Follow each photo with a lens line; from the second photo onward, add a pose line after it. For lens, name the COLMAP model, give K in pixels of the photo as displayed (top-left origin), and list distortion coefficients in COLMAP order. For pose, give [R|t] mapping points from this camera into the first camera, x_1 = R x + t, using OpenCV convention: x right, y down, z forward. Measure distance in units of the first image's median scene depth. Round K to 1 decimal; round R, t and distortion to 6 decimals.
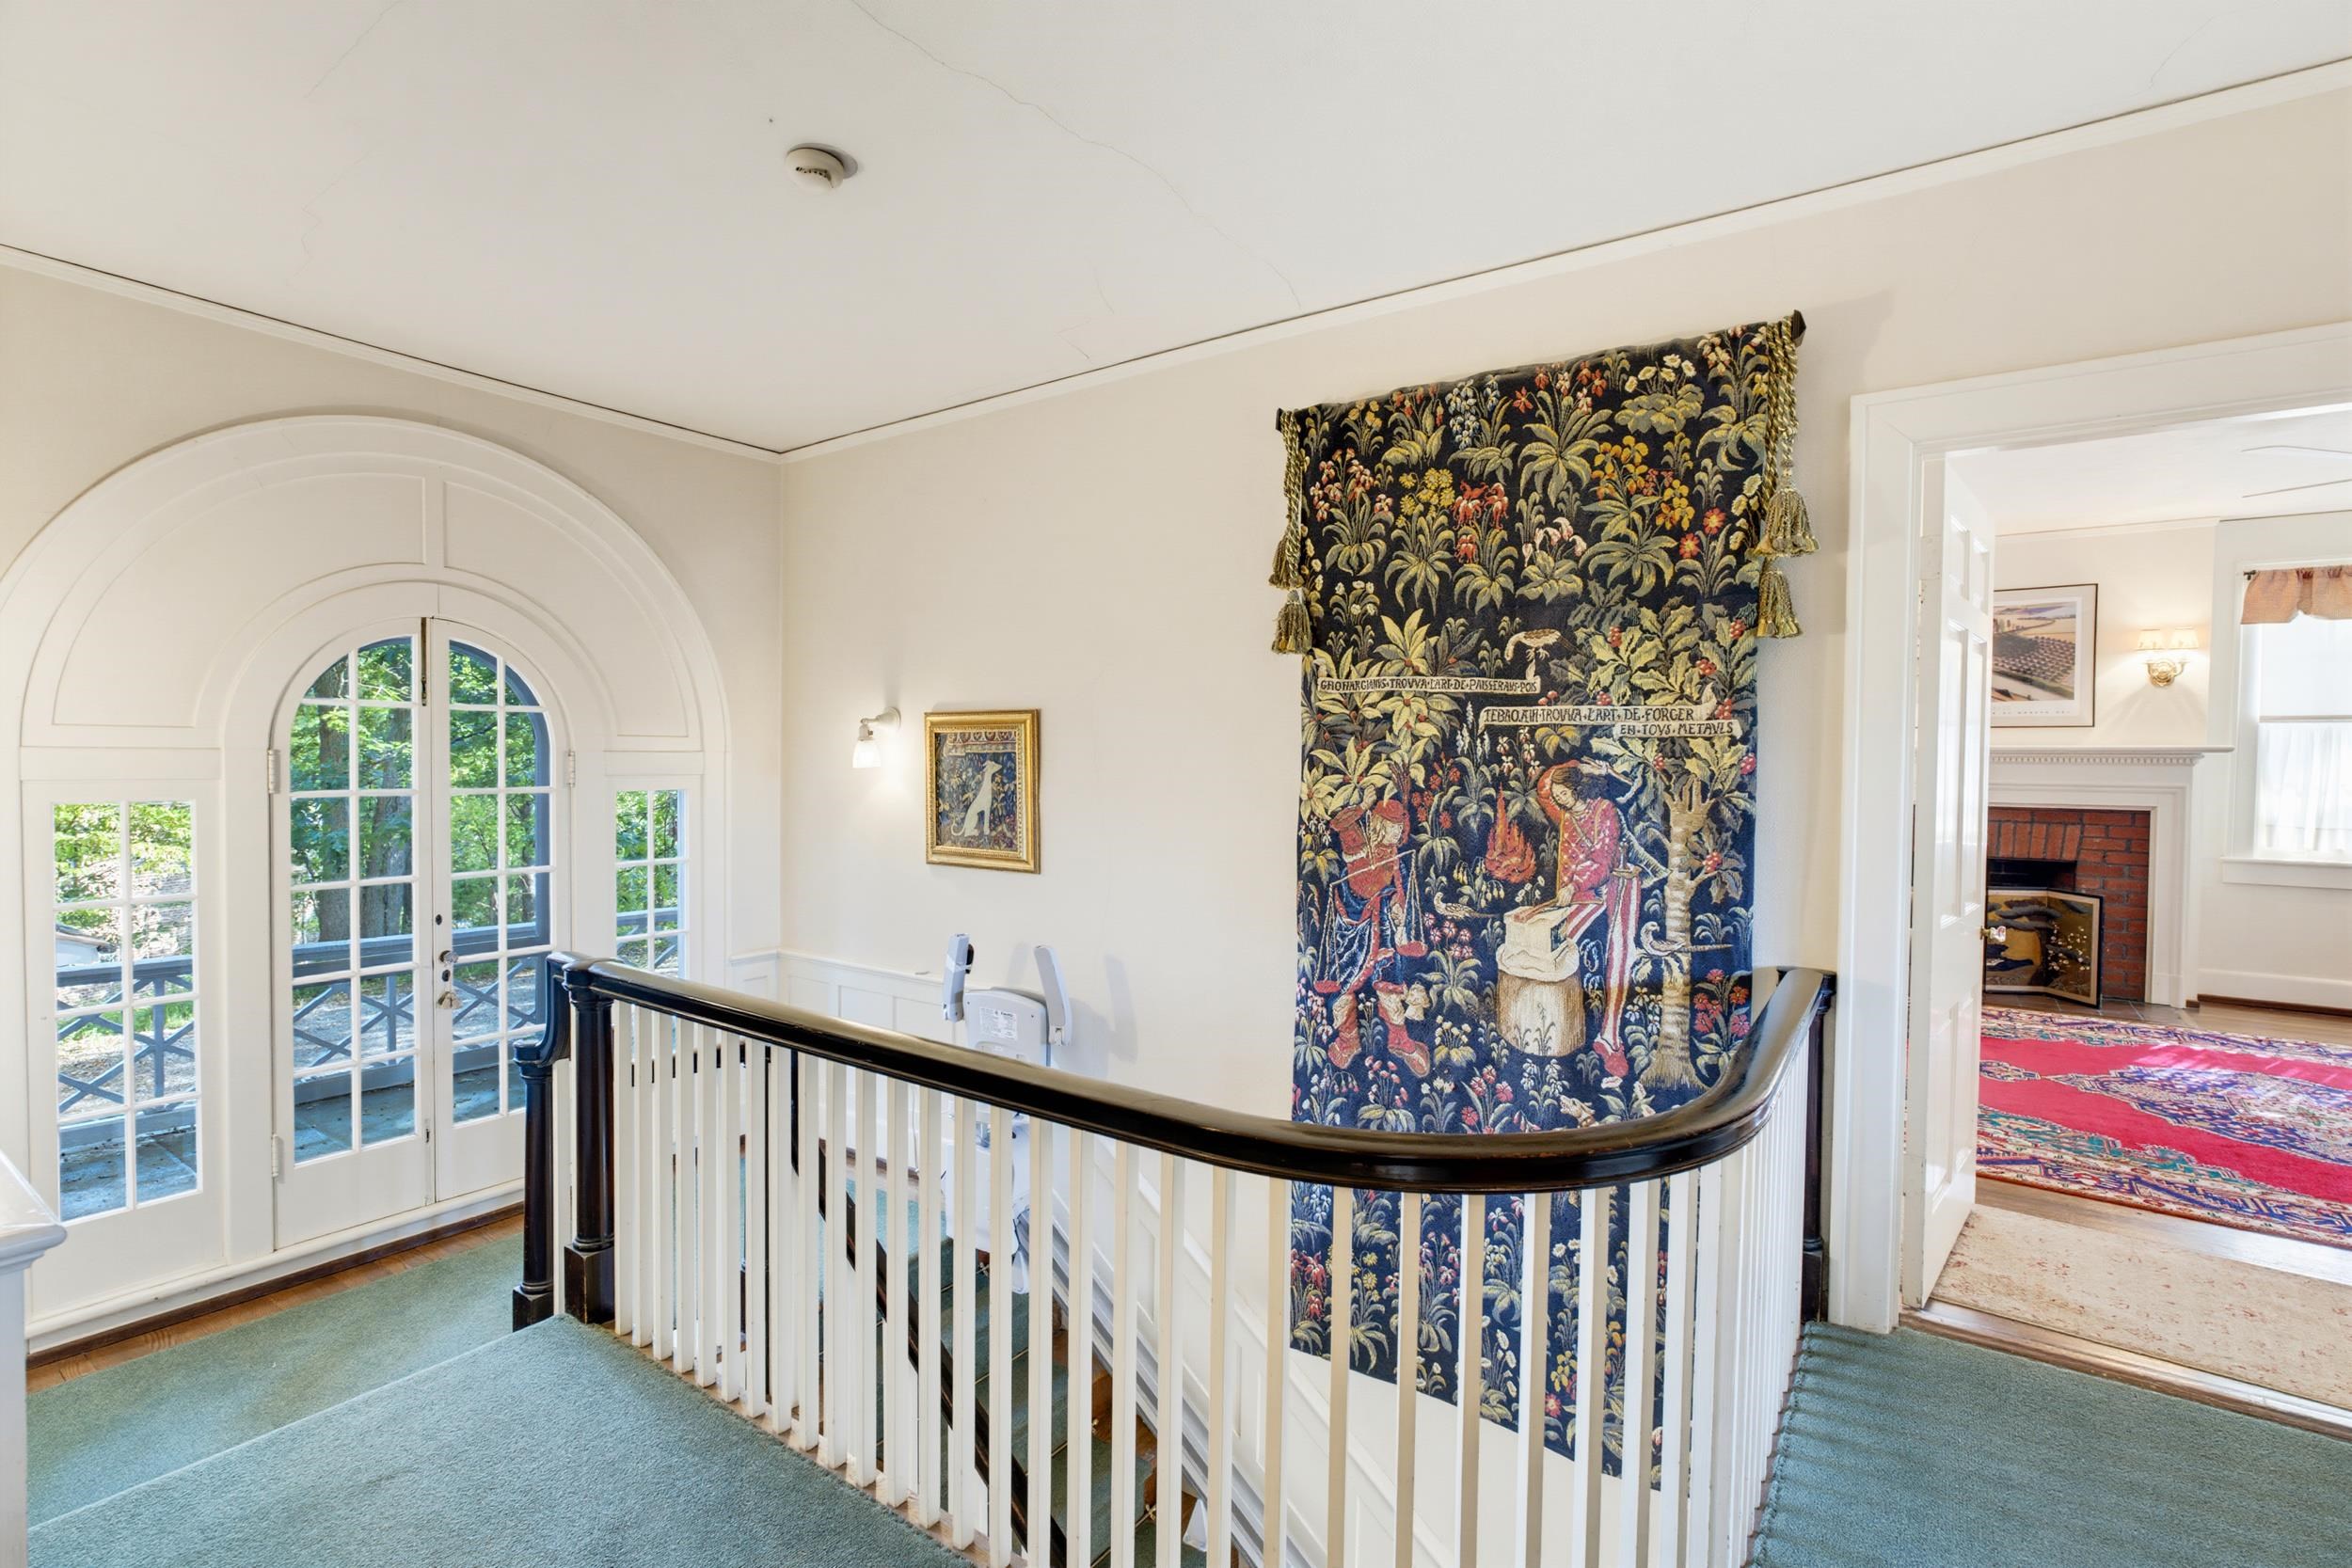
lens RADIAL K [[1086.2, 0, 1165.3], [0, 1086.2, 790.4], [0, 0, 1]] dist [-0.020001, 0.006141]
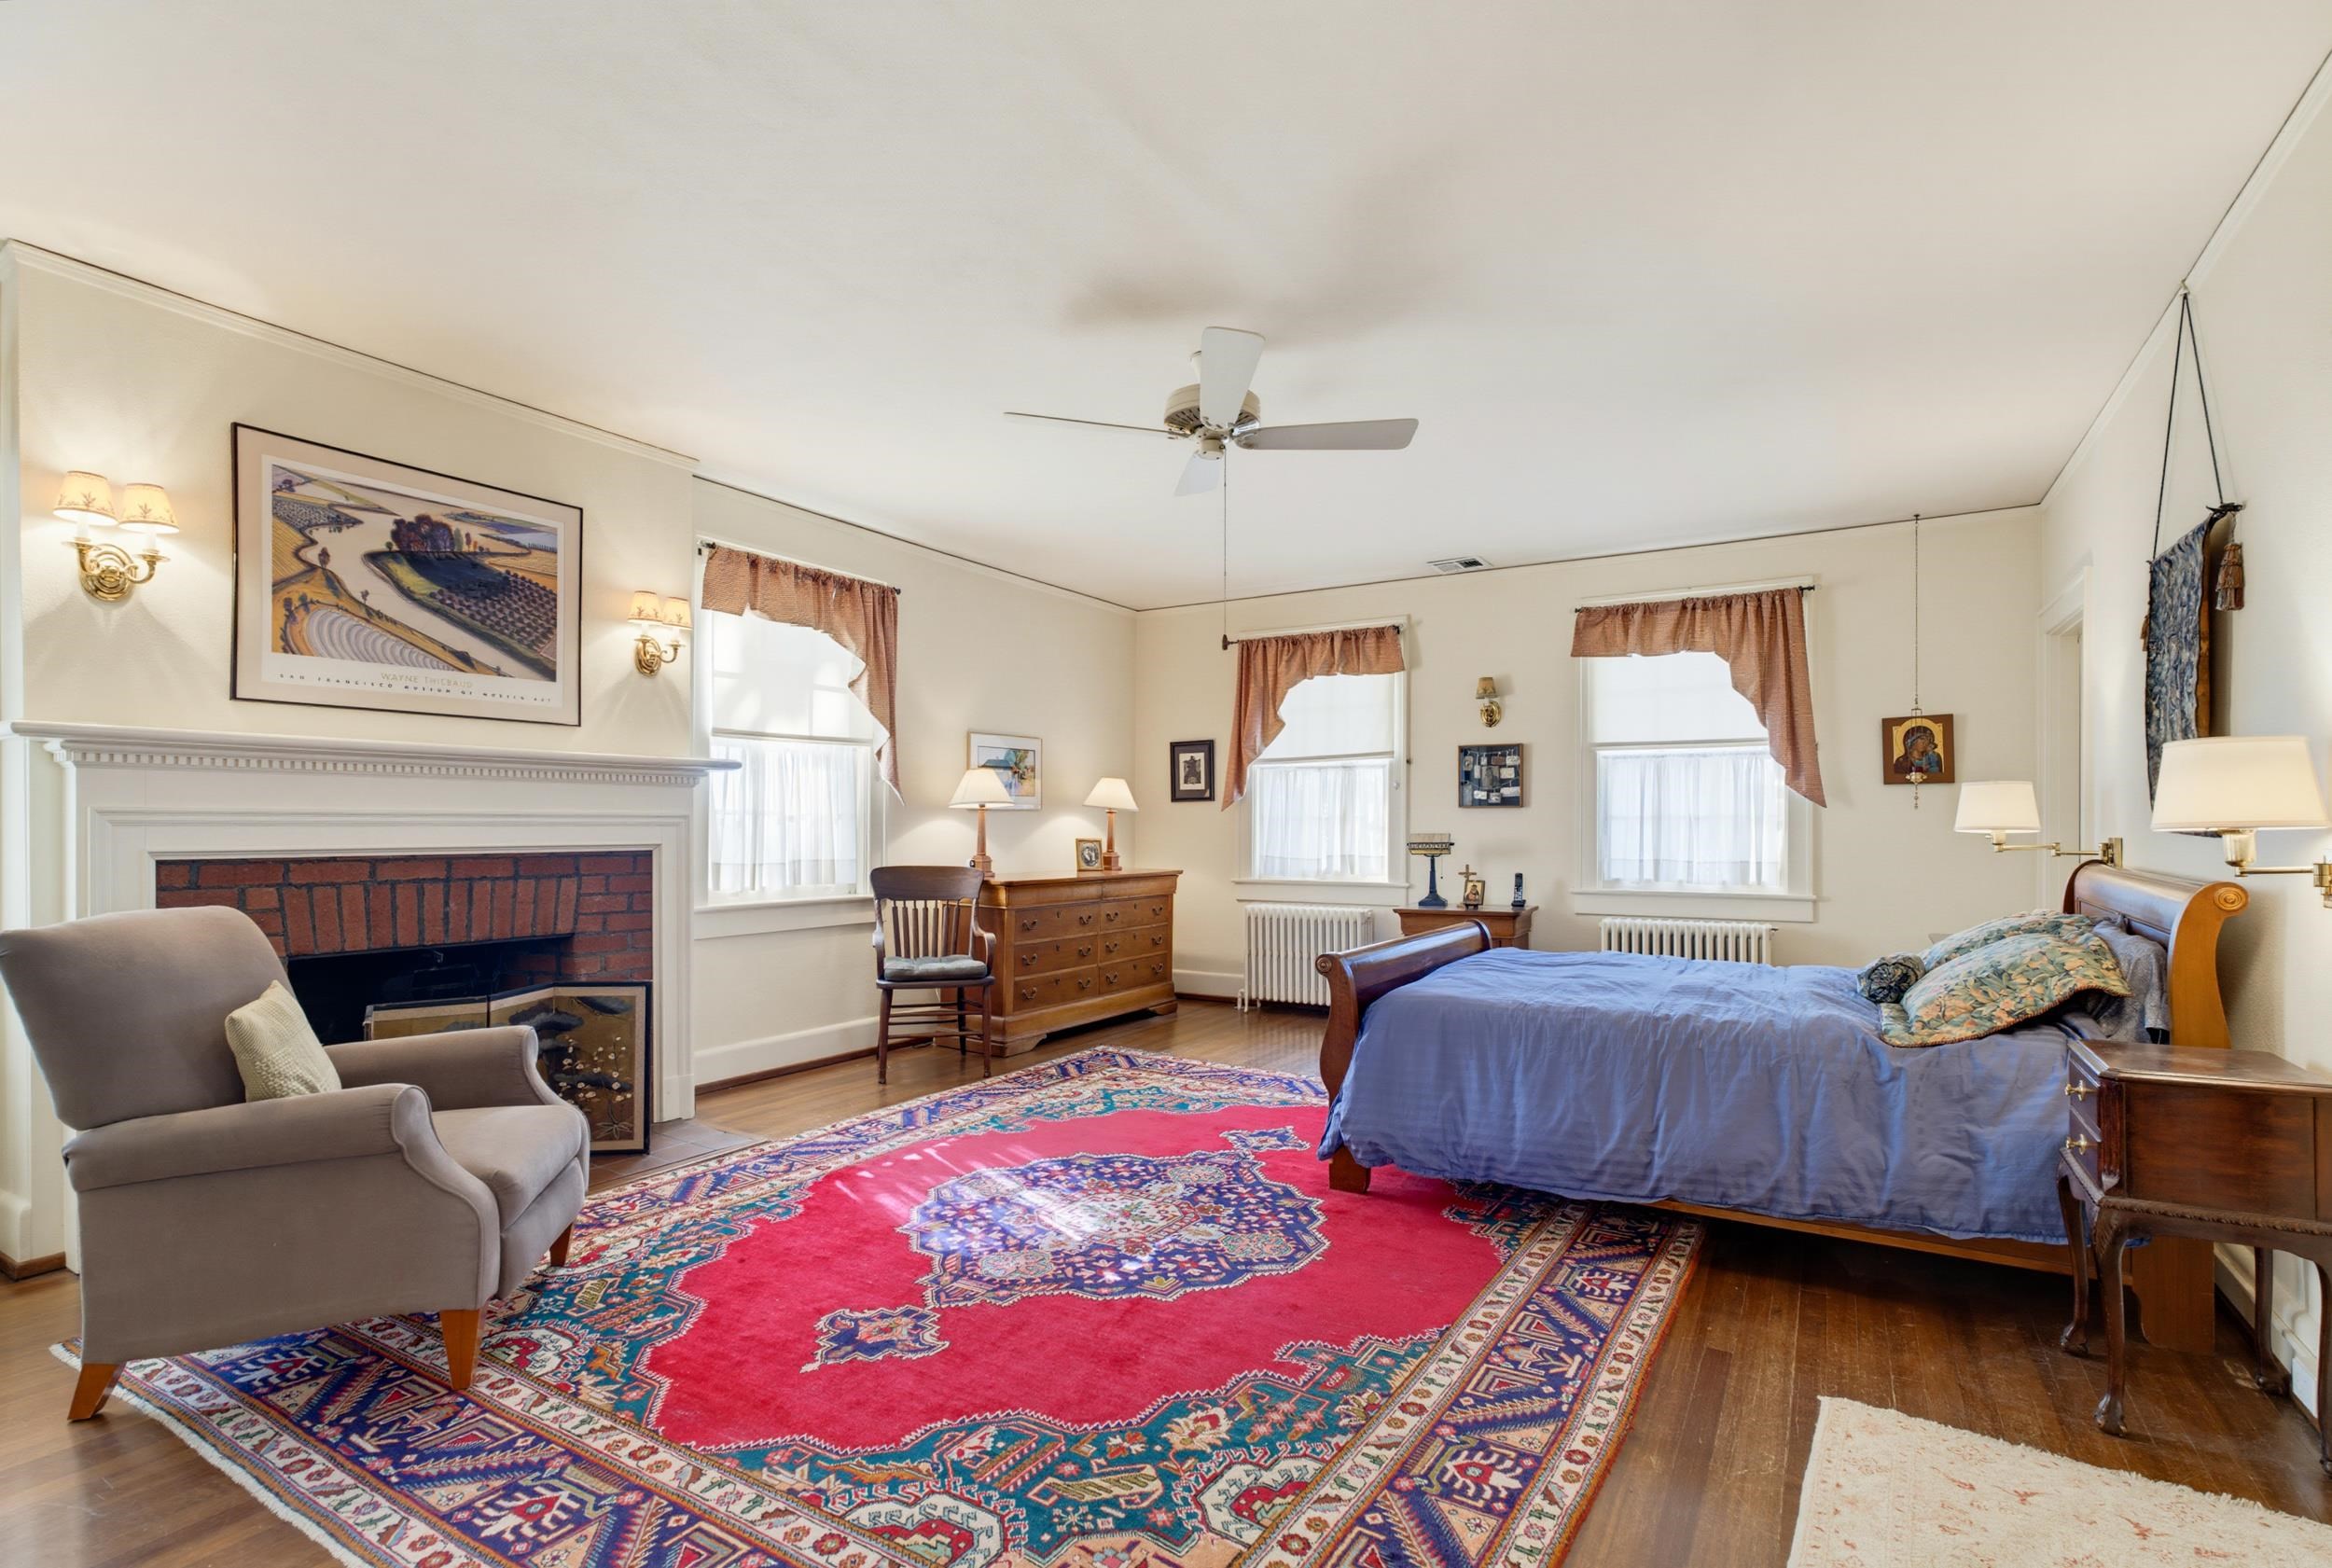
lens RADIAL K [[1077.0, 0, 1168.3], [0, 1077.0, 833.8], [0, 0, 1]] dist [-0.020001, 0.006141]
pose [[-0.076904, -0.015366, 0.996920, 0.189719], [0.030042, 0.999392, 0.017722, 0.005789], [-0.996586, 0.031312, -0.076395, 0.716851]]
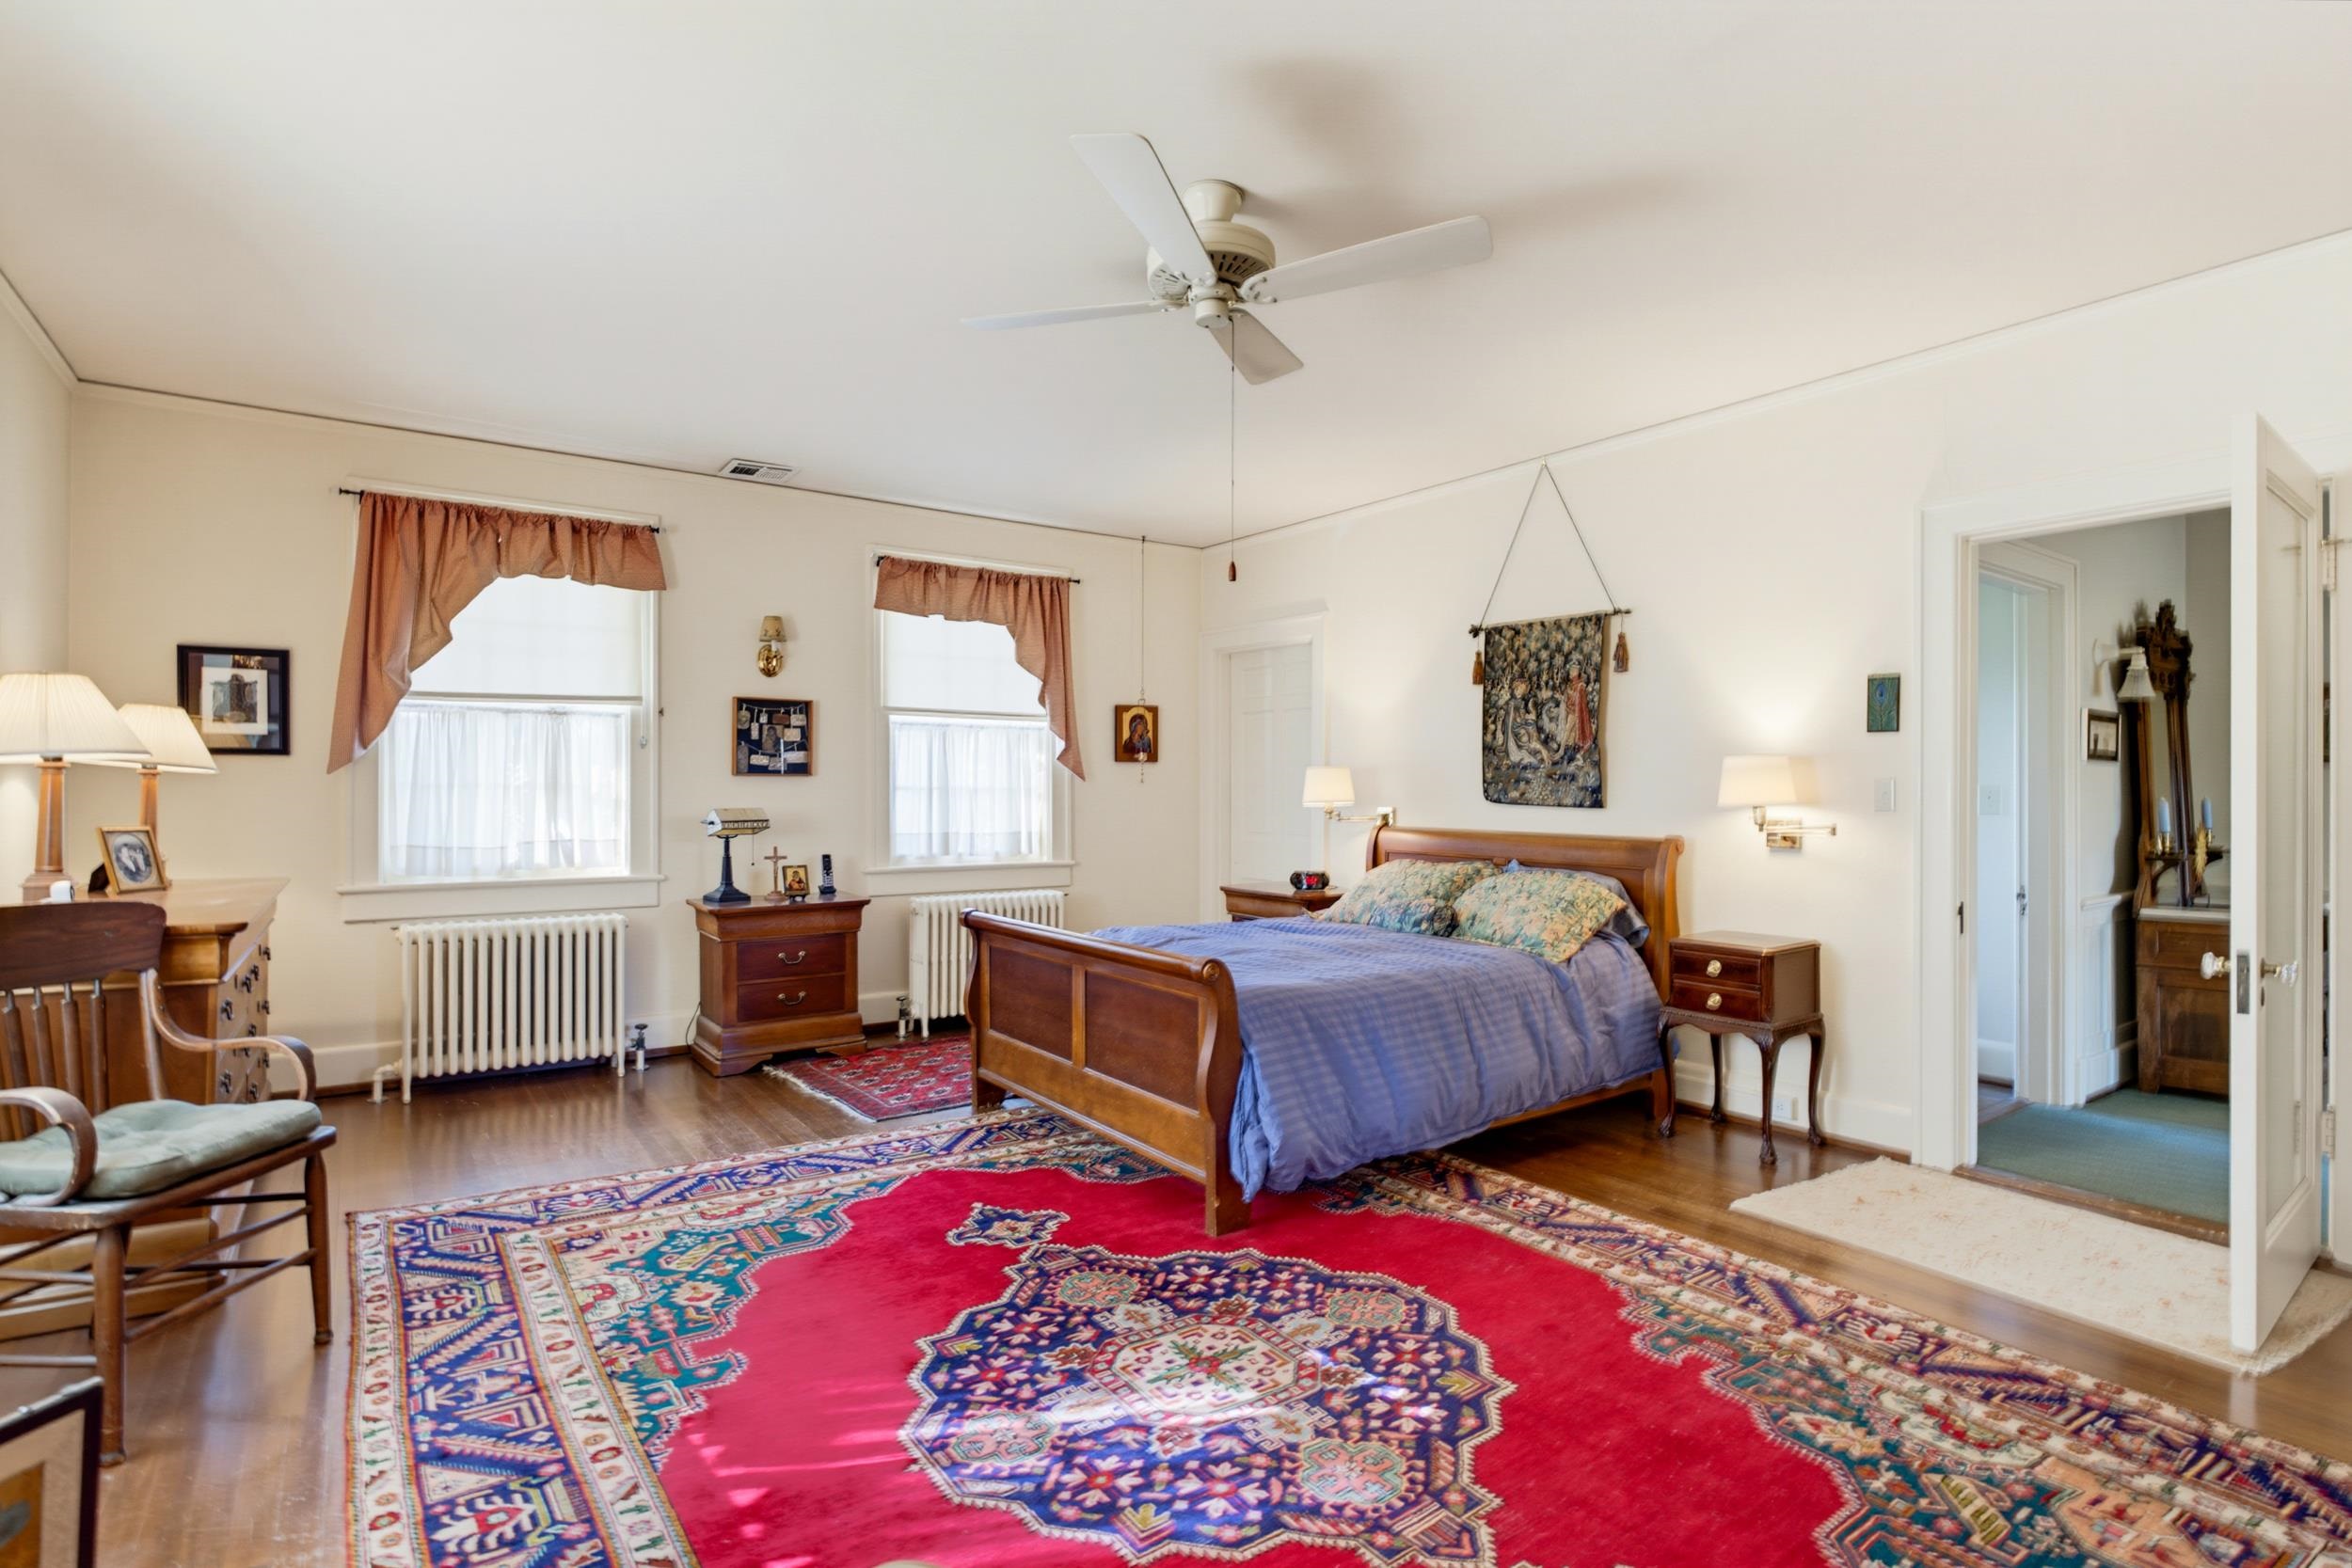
lens RADIAL K [[1152.3, 0, 1174.6], [0, 1152.3, 792.6], [0, 0, 1]] dist [-0.015391, 0.002222]
pose [[-0.942005, -0.010272, 0.335440, 0.626580], [0.000377, 0.999498, 0.031665, -0.007997], [-0.335597, 0.029955, -0.941529, 1.102003]]
